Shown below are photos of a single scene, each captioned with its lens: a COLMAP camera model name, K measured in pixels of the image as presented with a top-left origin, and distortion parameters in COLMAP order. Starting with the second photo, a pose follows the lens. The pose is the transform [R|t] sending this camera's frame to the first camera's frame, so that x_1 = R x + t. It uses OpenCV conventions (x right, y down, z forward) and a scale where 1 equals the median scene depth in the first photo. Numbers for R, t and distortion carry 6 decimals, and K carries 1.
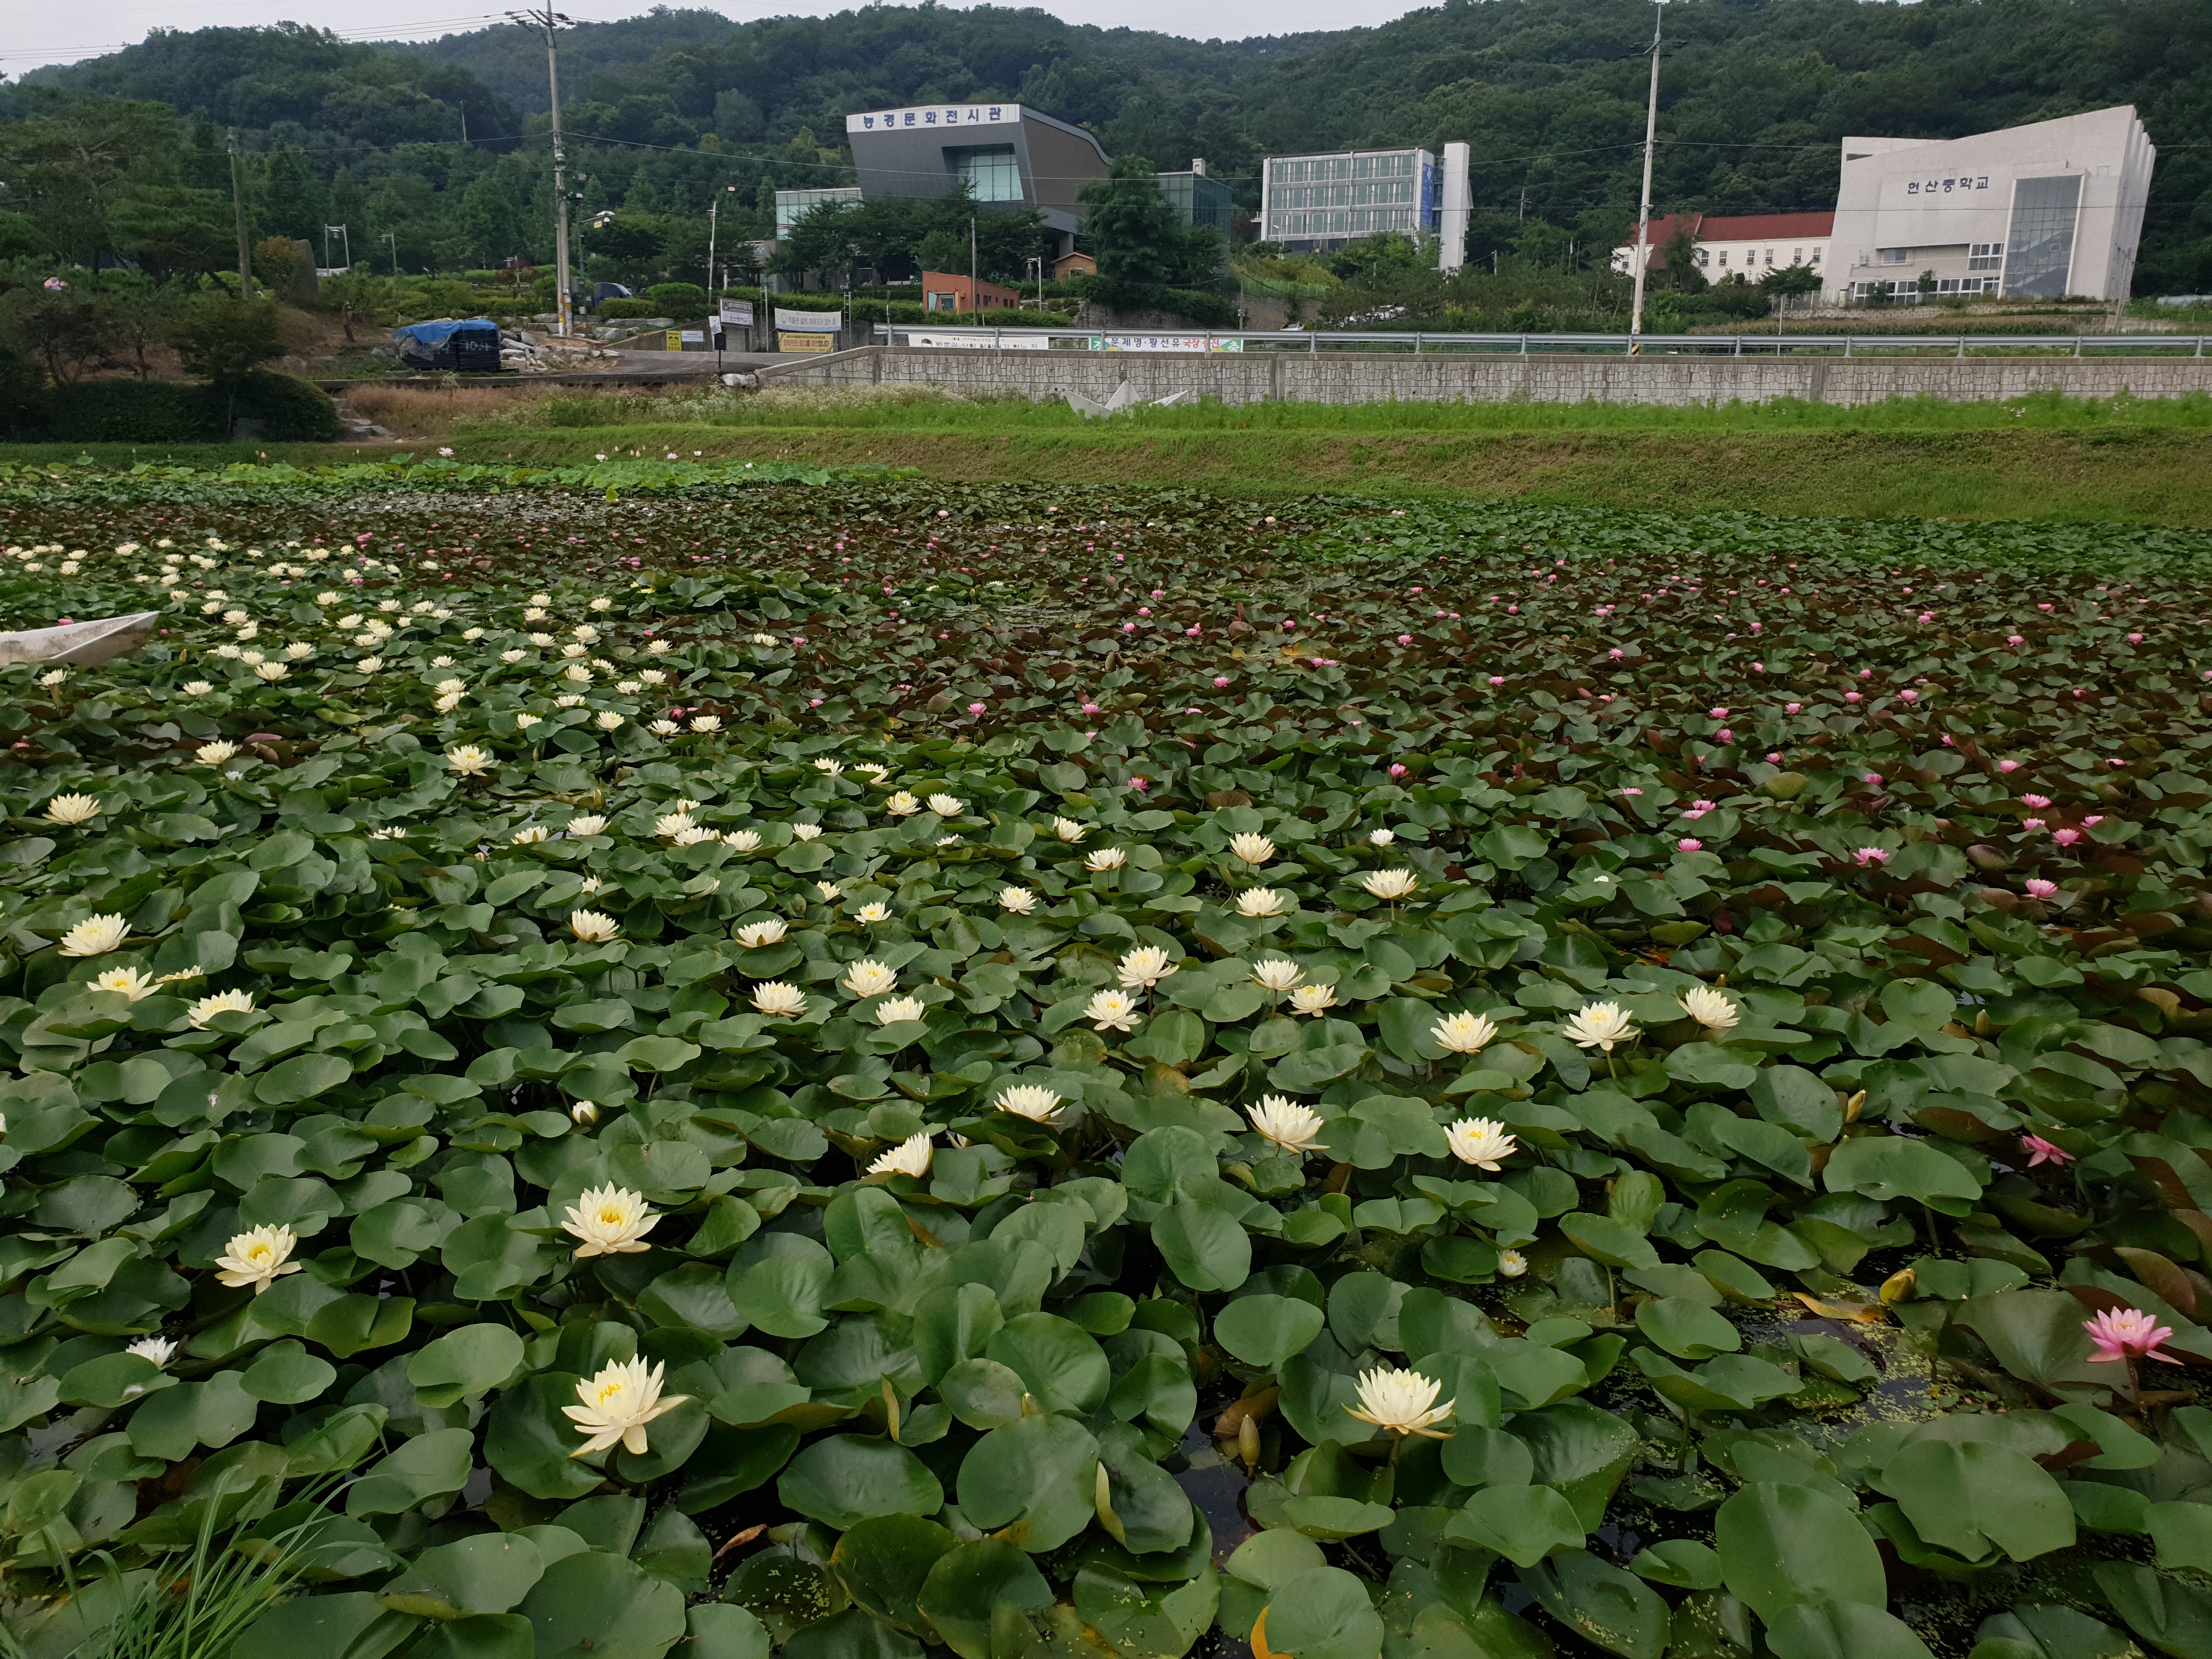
lens RADIAL K [[1666.8, 0, 1106.0], [0, 1666.8, 829.5], [0, 0, 1]] dist [0.007336, -0.001858]
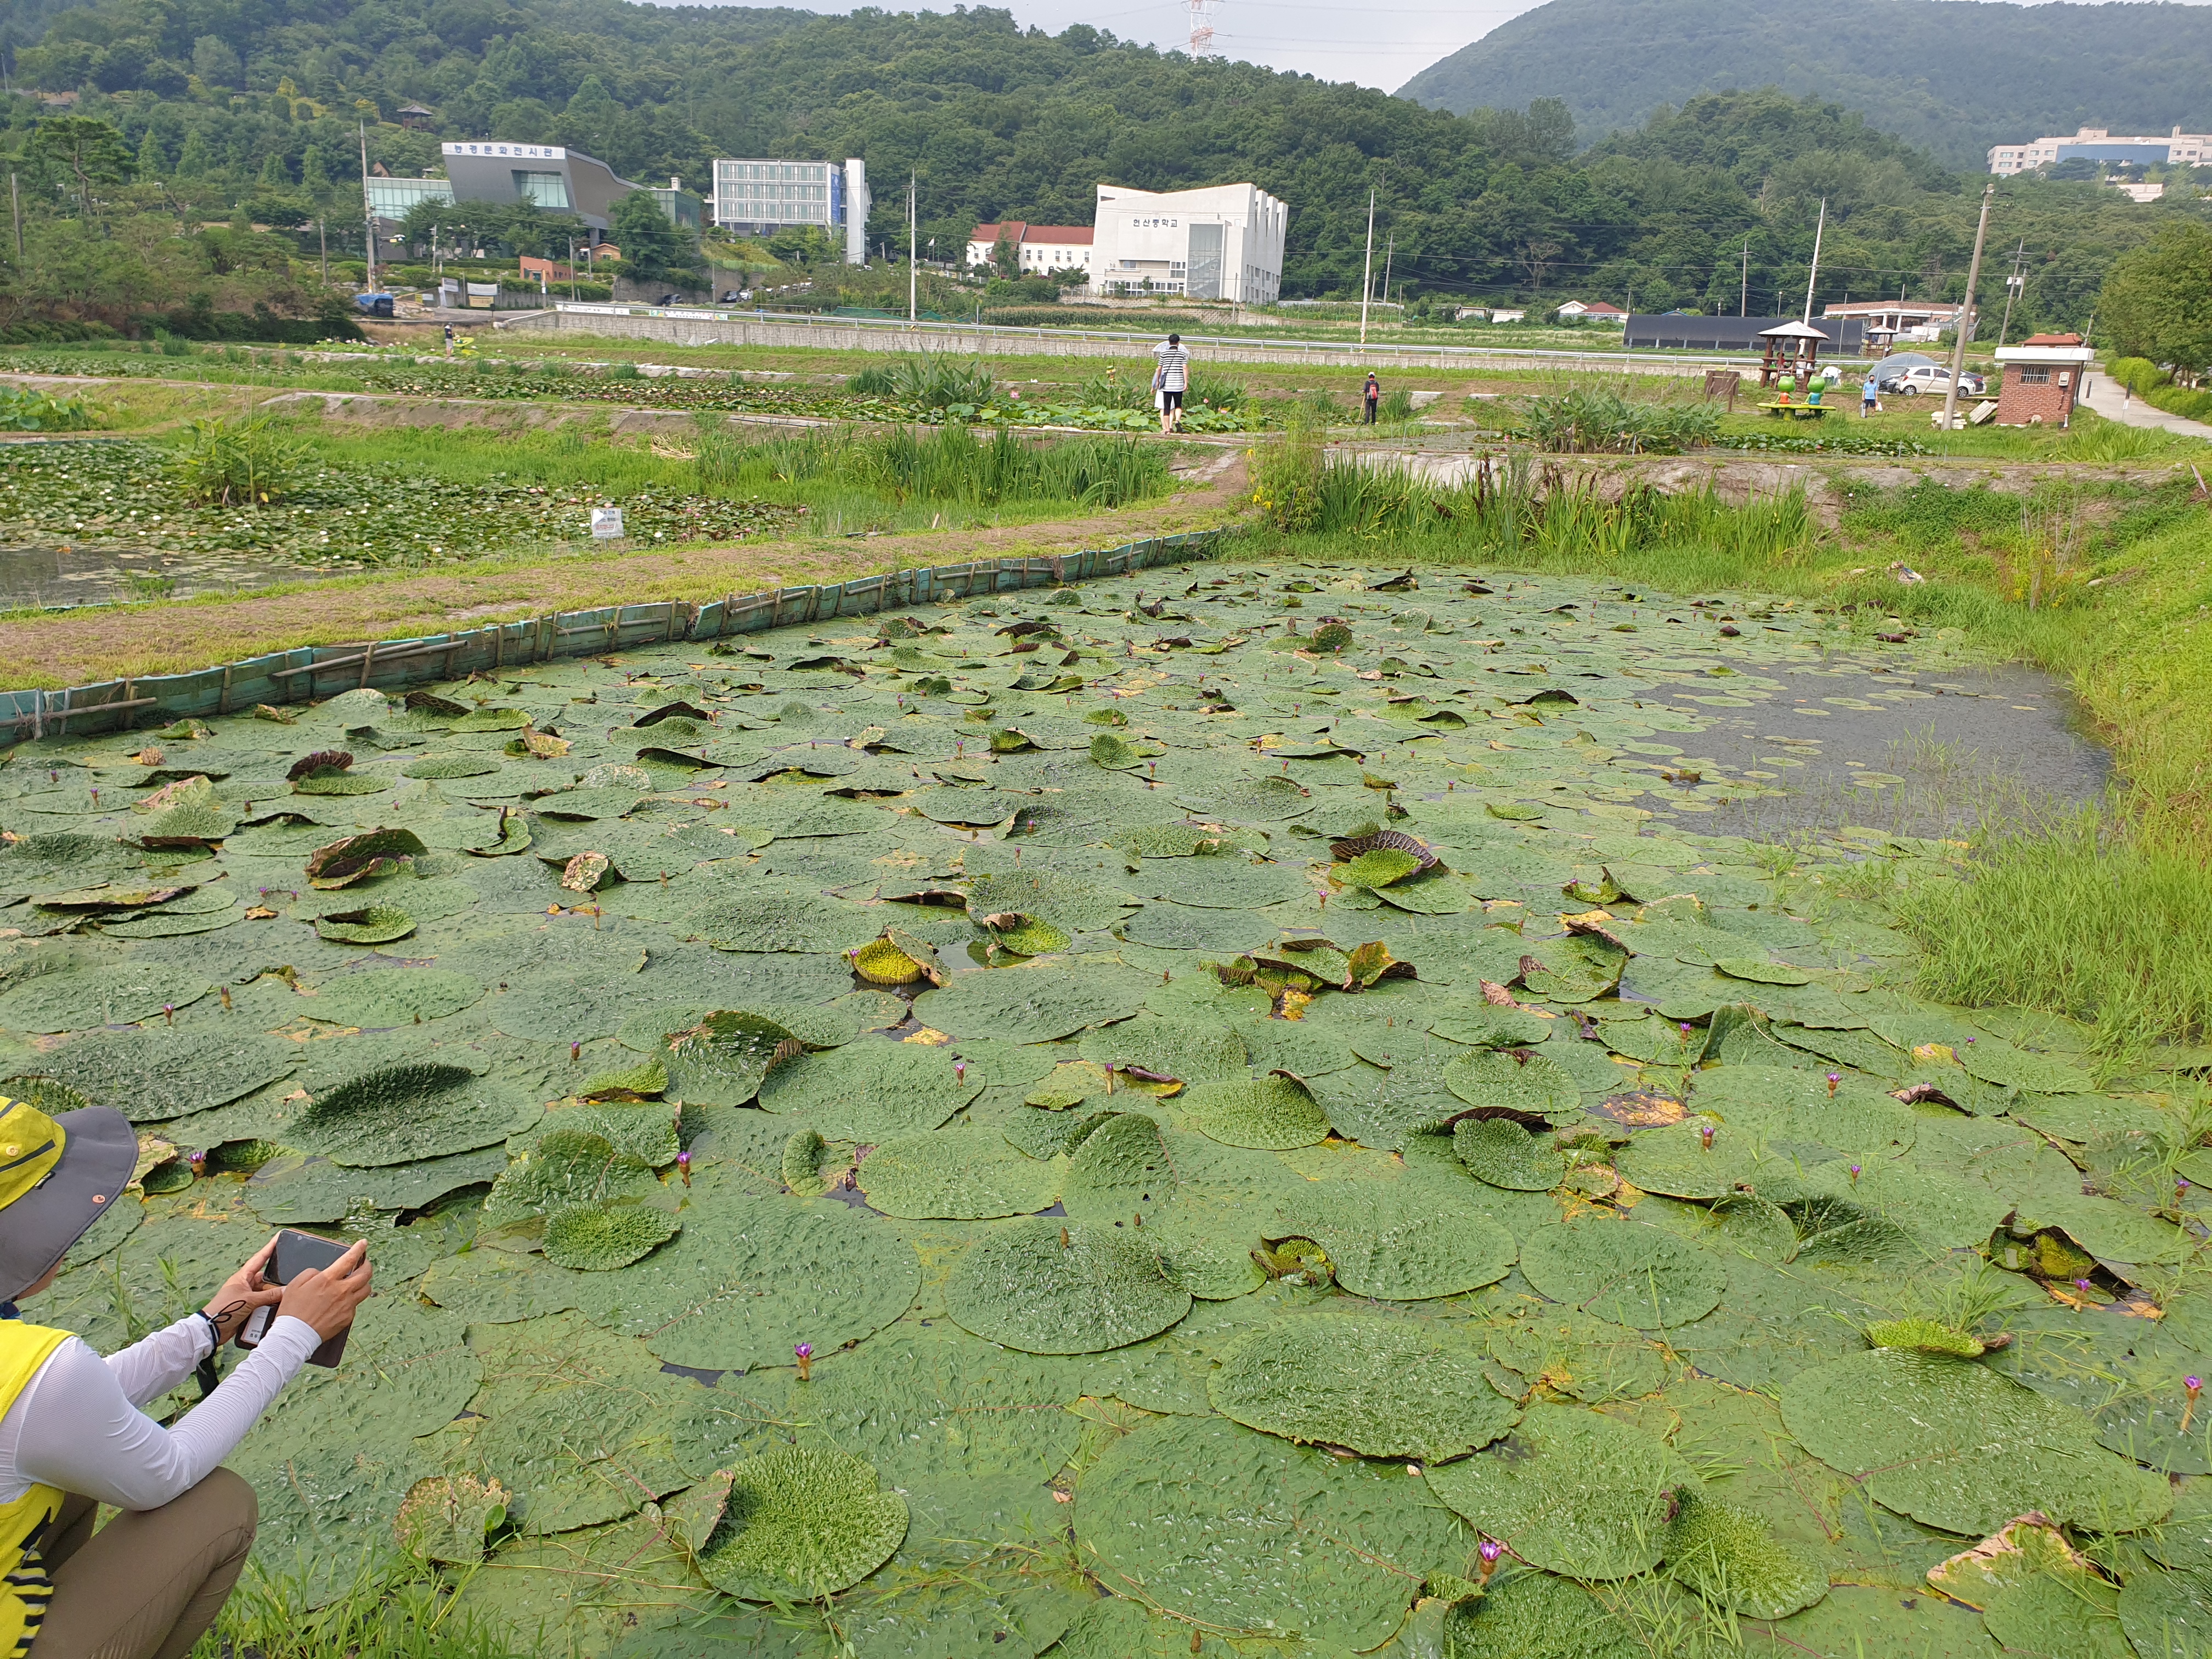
lens RADIAL K [[1666.8, 0, 1106.0], [0, 1666.8, 829.5], [0, 0, 1]] dist [0.007336, -0.001858]
pose [[0.948965, -0.052258, 0.311022, -0.066080], [0.042252, 0.998352, 0.038827, 0.125502], [-0.312538, -0.023704, 0.949609, -0.496945]]
